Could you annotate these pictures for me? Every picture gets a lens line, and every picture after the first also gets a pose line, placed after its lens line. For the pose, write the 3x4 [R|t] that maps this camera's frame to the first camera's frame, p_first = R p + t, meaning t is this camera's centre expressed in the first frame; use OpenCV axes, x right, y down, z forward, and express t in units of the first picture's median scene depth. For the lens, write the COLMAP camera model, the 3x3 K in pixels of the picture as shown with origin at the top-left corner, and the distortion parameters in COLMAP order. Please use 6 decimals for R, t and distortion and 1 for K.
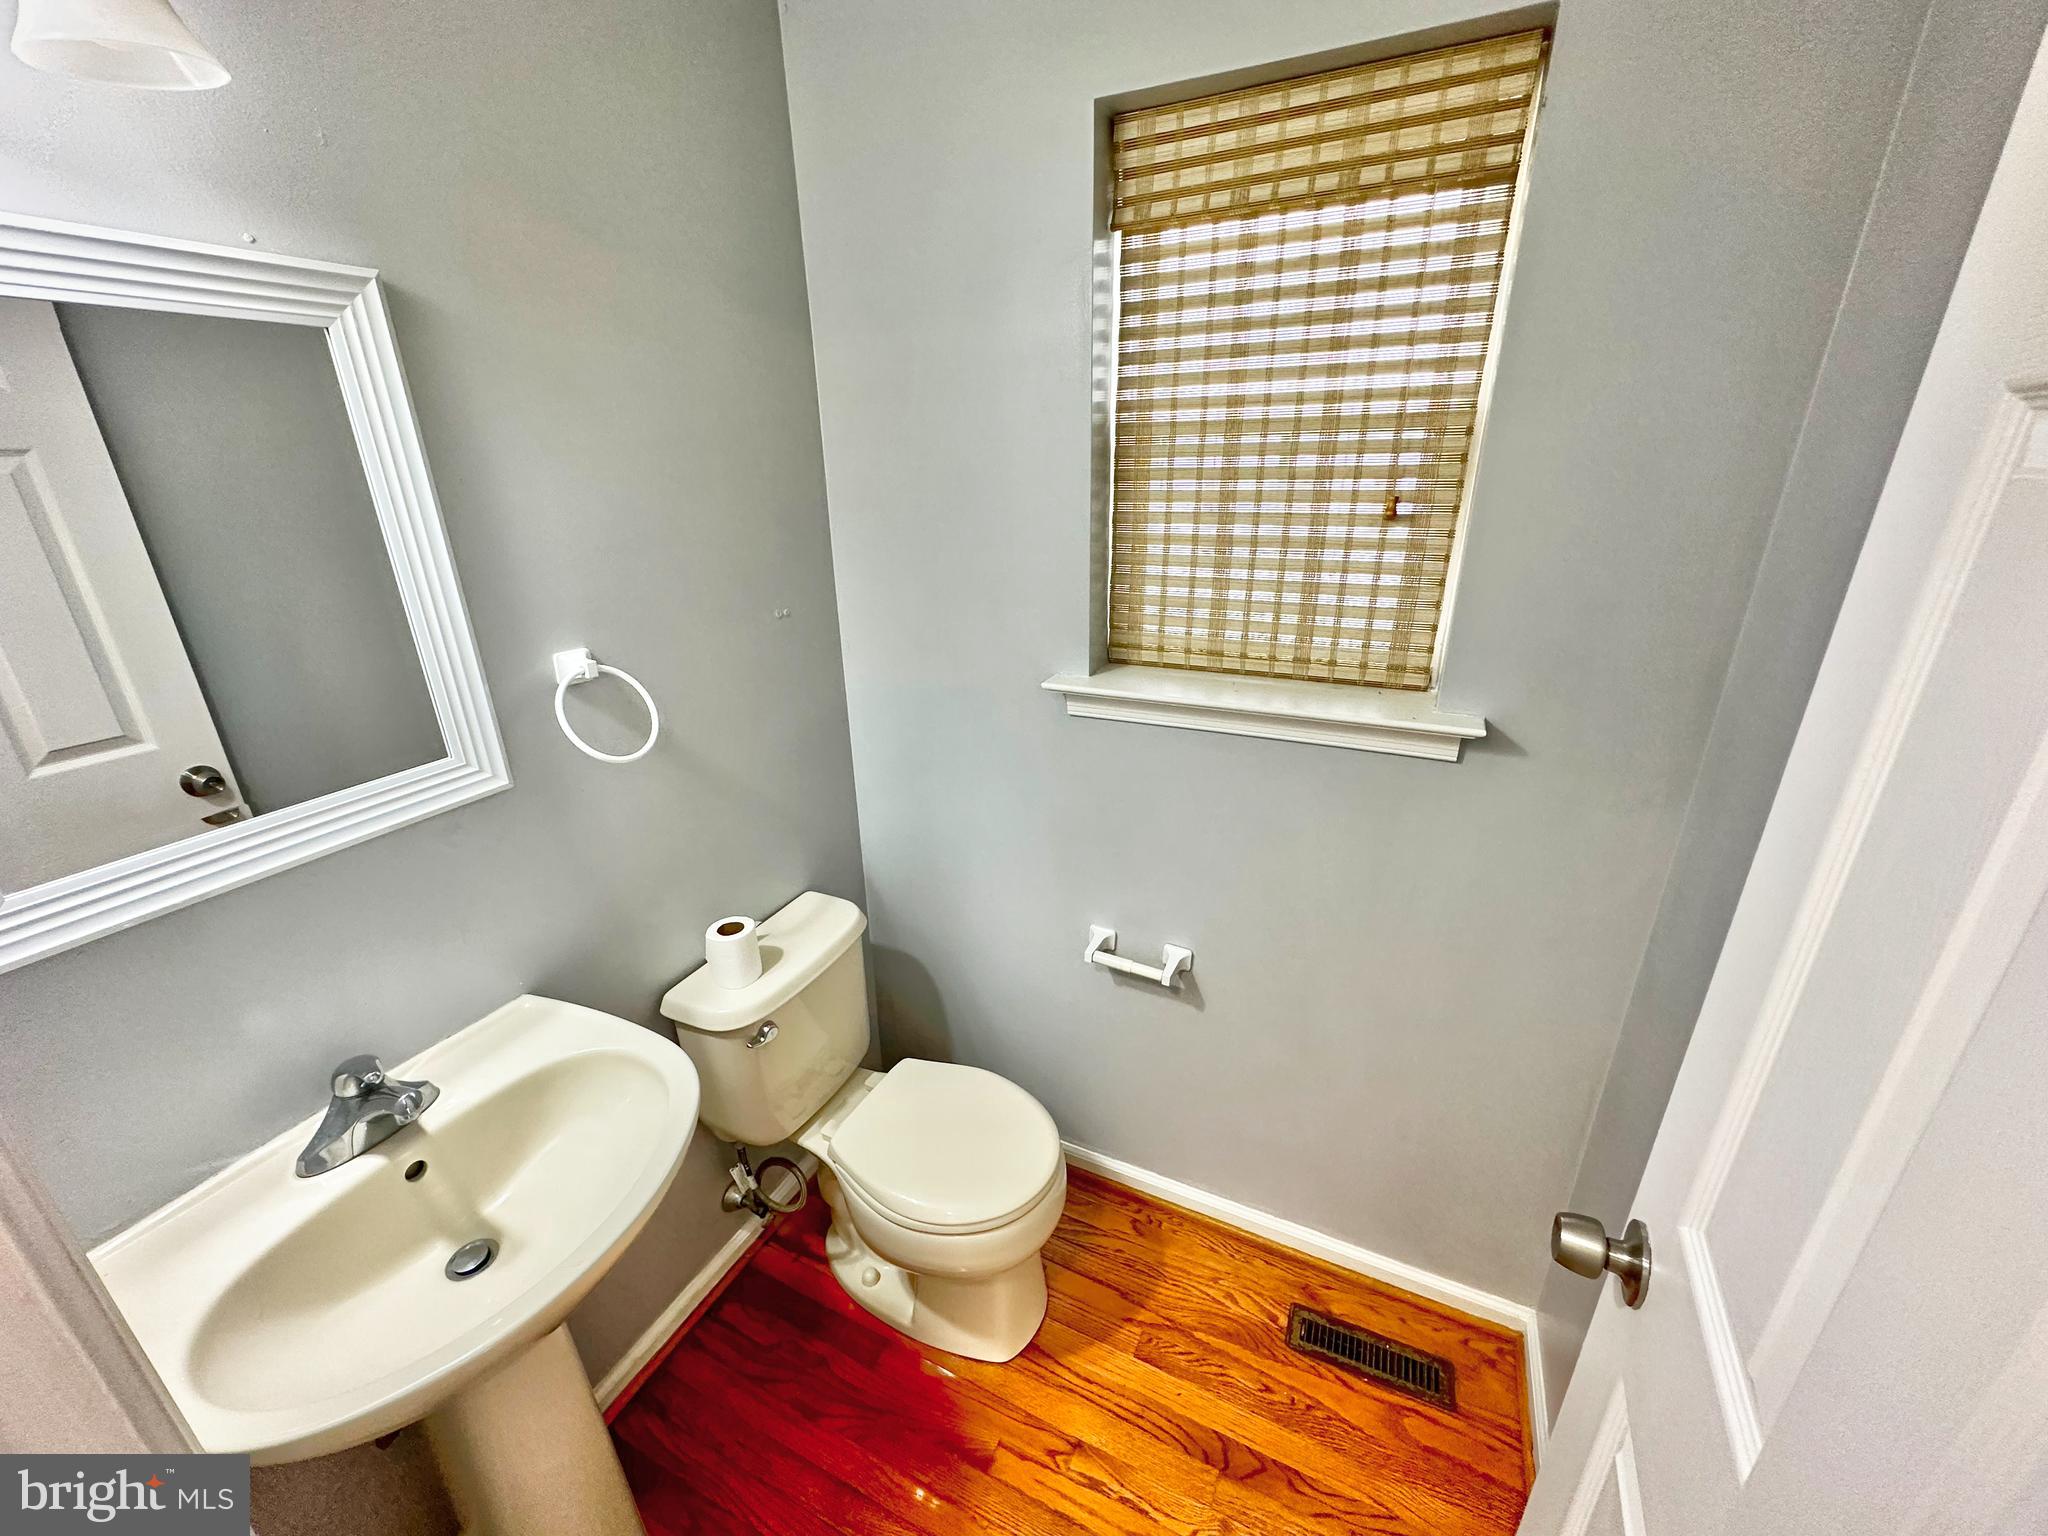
lens RADIAL K [[819.6, 0, 1014.8], [0, 819.6, 767.6], [0, 0, 1]] dist [0.001180, -0.000062]
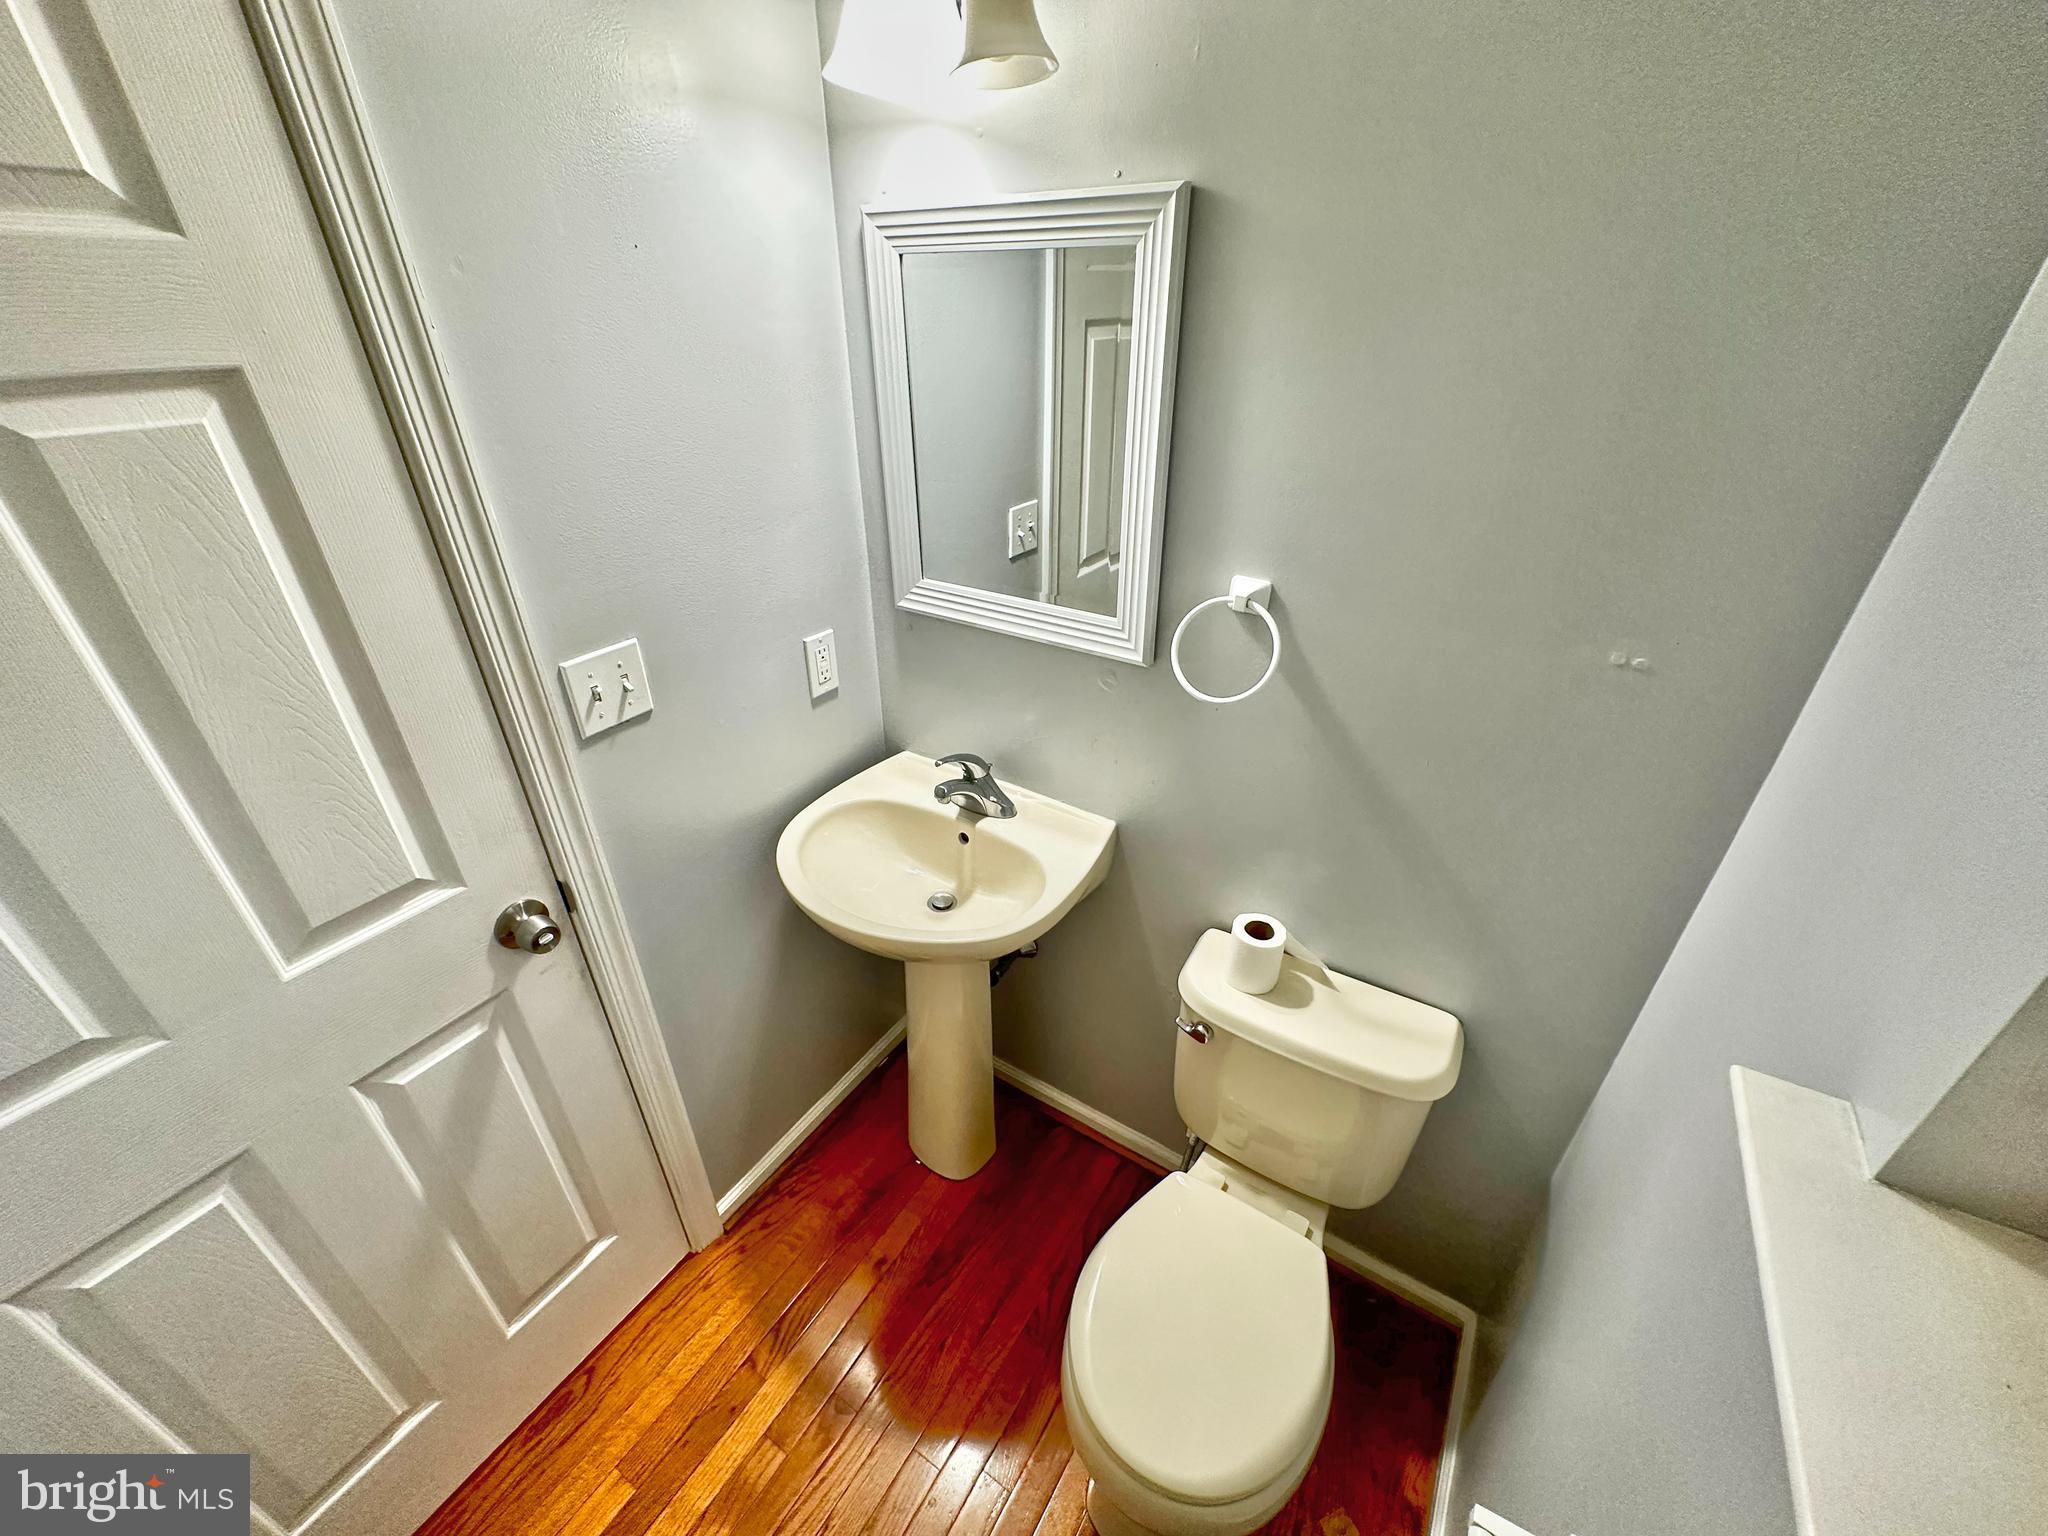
lens RADIAL K [[819.6, 0, 1014.8], [0, 819.6, 767.6], [0, 0, 1]] dist [0.001180, -0.000062]
pose [[-0.110258, 0.516328, -0.849263, 0.475798], [-0.355285, 0.777540, 0.518848, -0.423118], [0.928233, 0.358938, 0.097713, 0.835503]]
